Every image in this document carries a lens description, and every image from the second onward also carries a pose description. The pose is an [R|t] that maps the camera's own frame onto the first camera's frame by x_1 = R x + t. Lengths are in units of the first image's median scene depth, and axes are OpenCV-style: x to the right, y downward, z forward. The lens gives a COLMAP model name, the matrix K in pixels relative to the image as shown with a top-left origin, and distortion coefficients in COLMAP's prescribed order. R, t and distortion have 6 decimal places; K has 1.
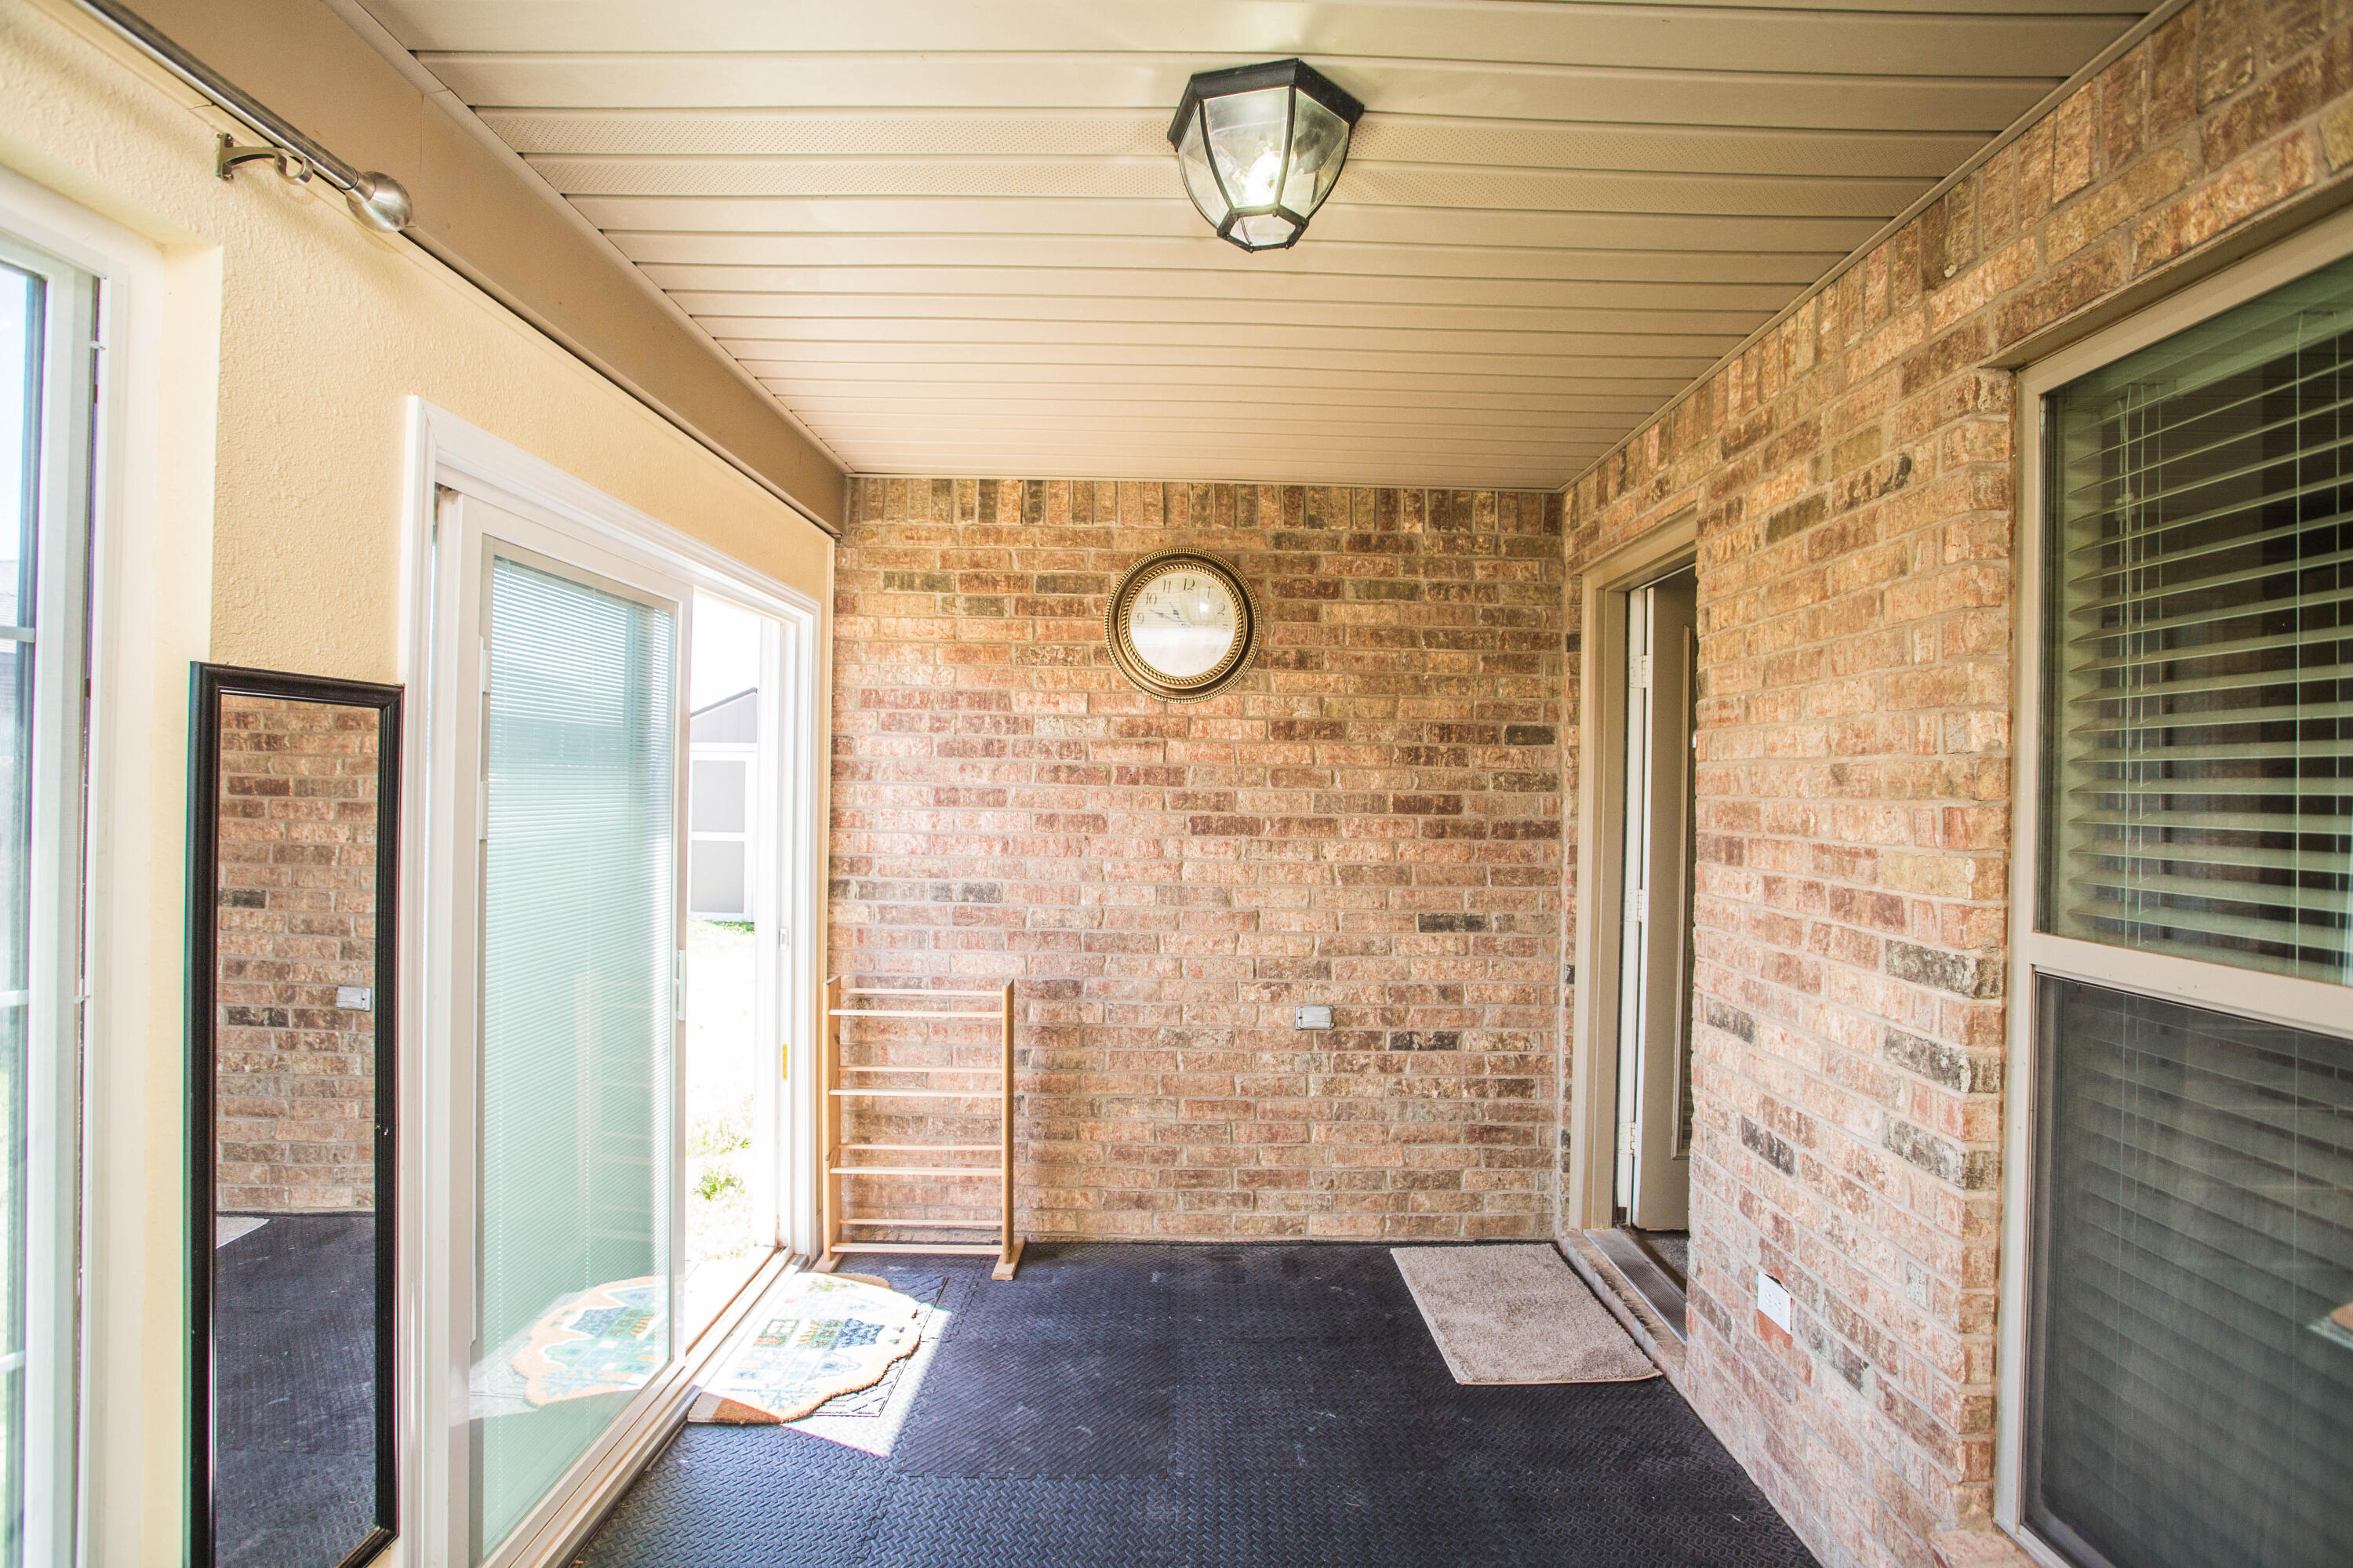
lens RADIAL K [[1142.0, 0, 1168.5], [0, 1142.0, 773.6], [0, 0, 1]] dist [-0.066305, 0.028572]
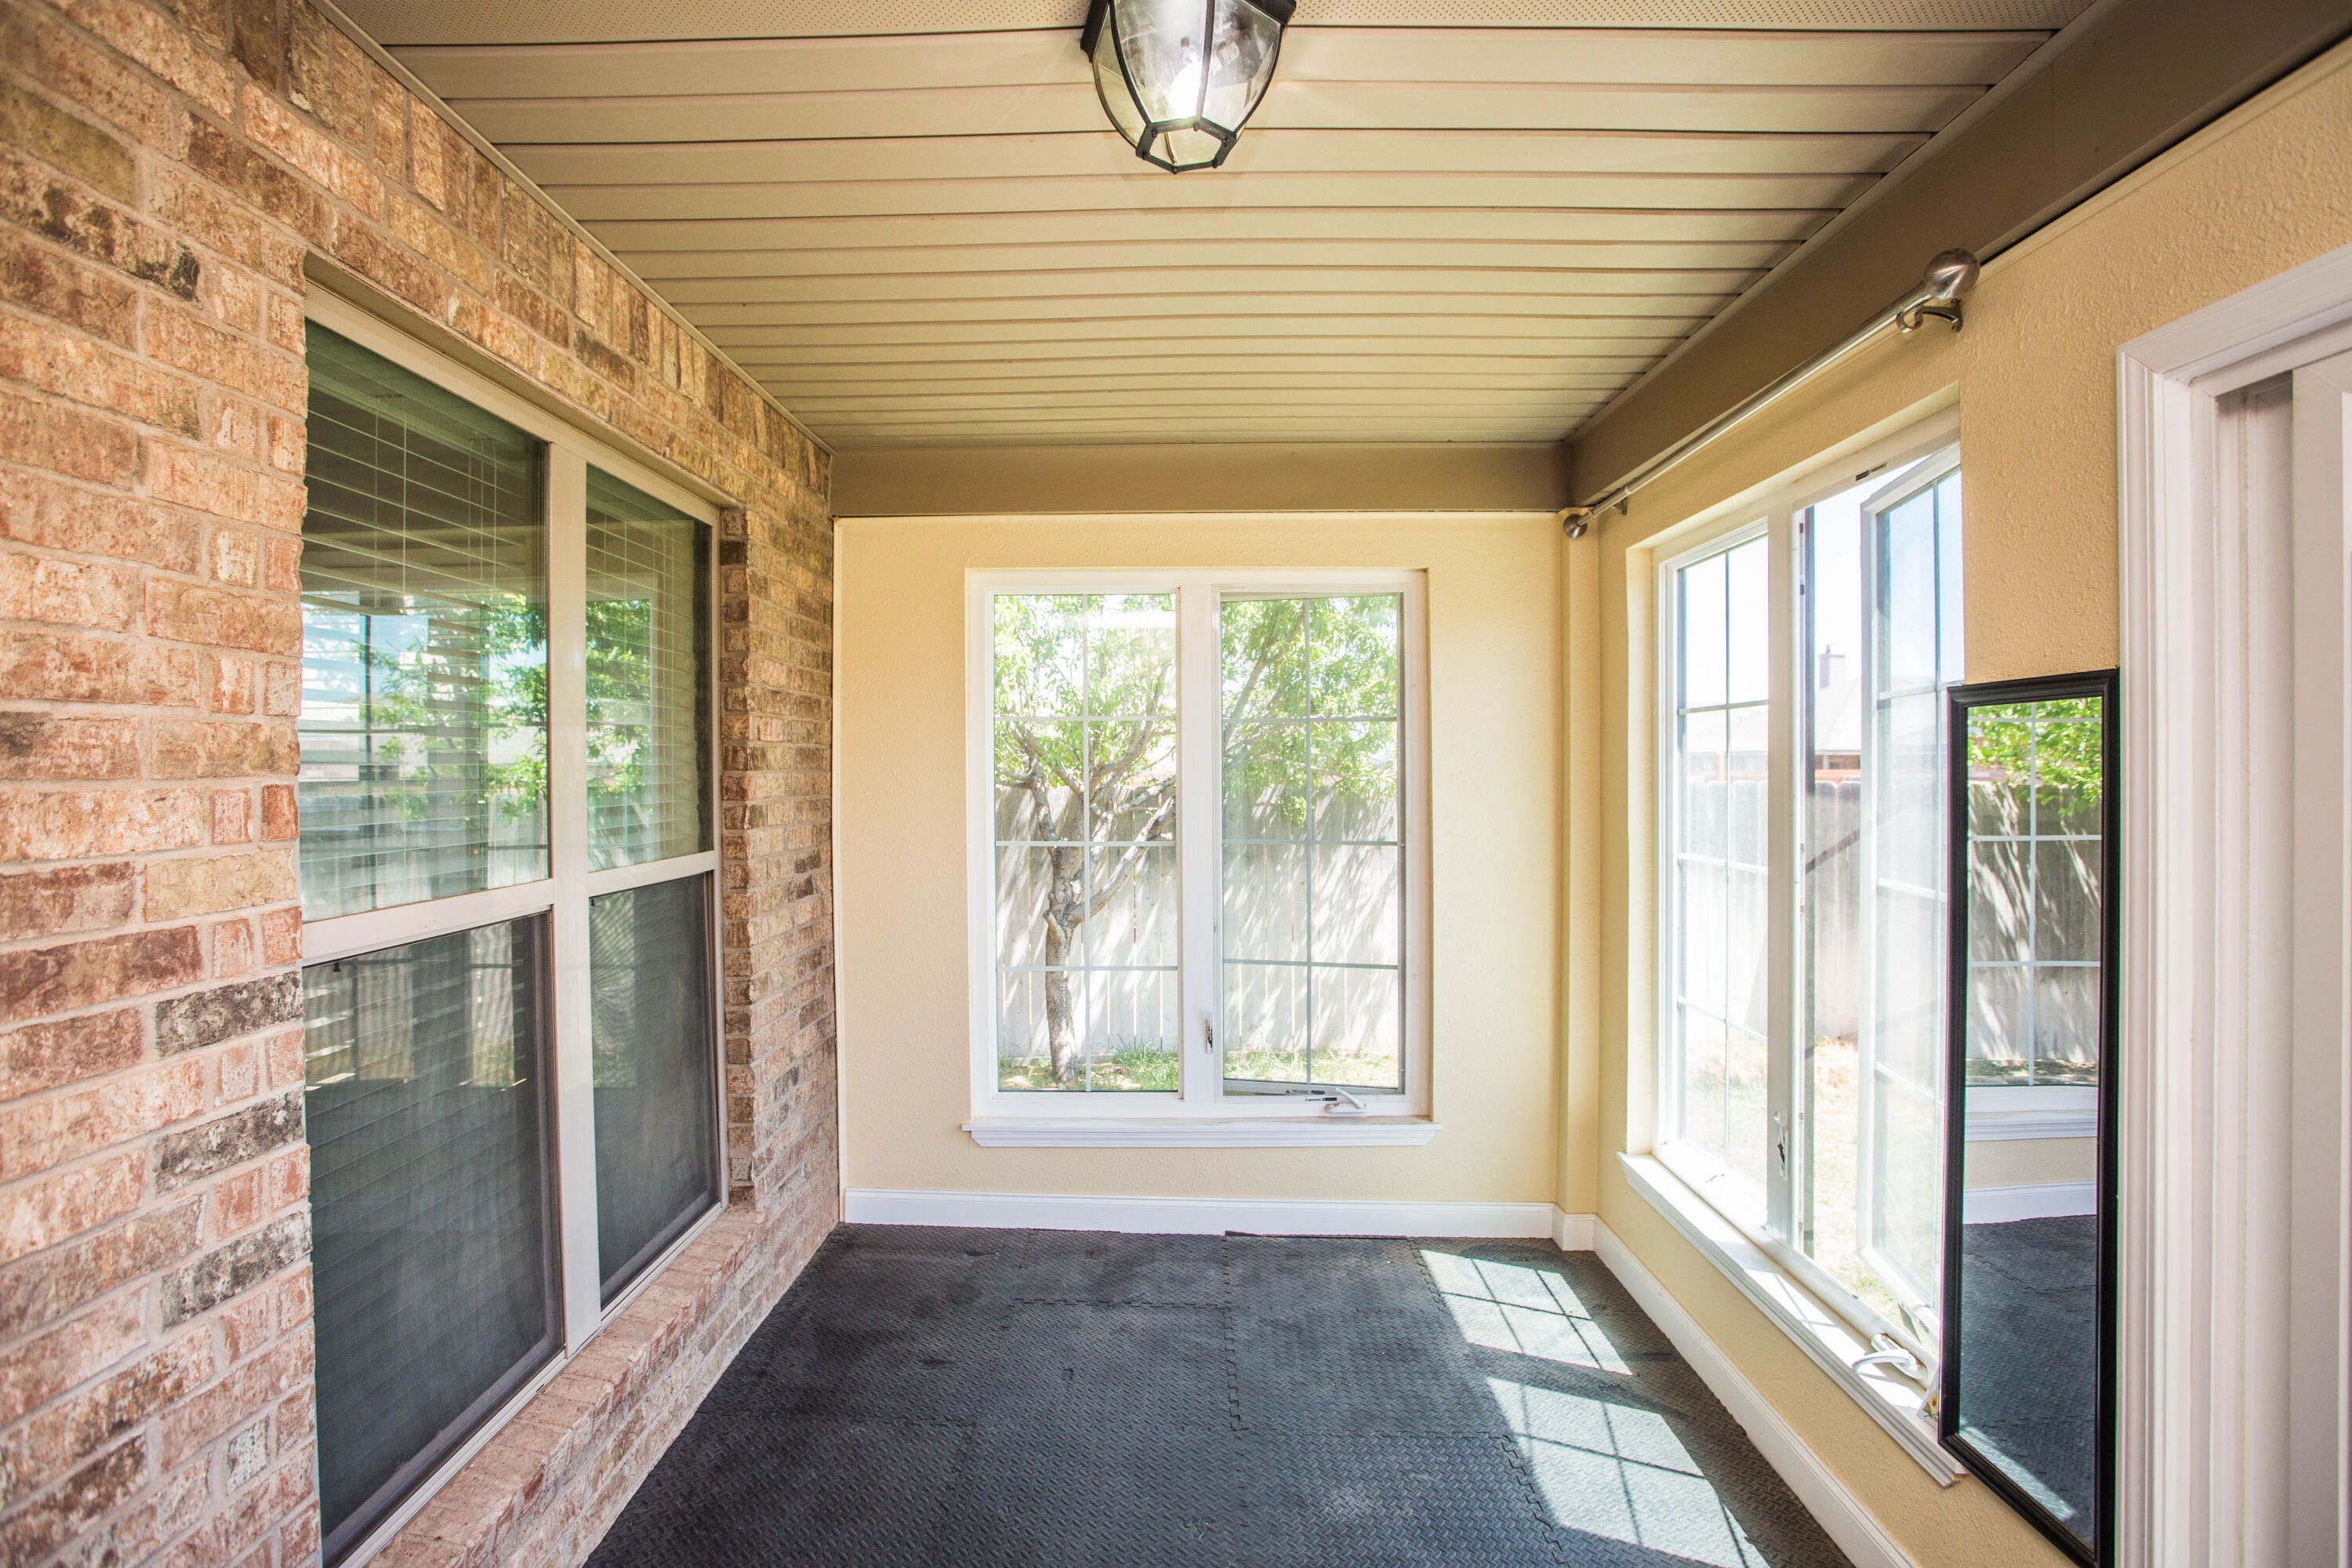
lens RADIAL K [[1141.5, 0, 1168.0], [0, 1141.5, 773.6], [0, 0, 1]] dist [-0.066305, 0.028572]
pose [[-0.999957, -0.009246, 0.000726, 0.081976], [-0.009247, 0.999956, -0.001261, 0.016431], [-0.000714, -0.001268, -0.999999, 1.668683]]
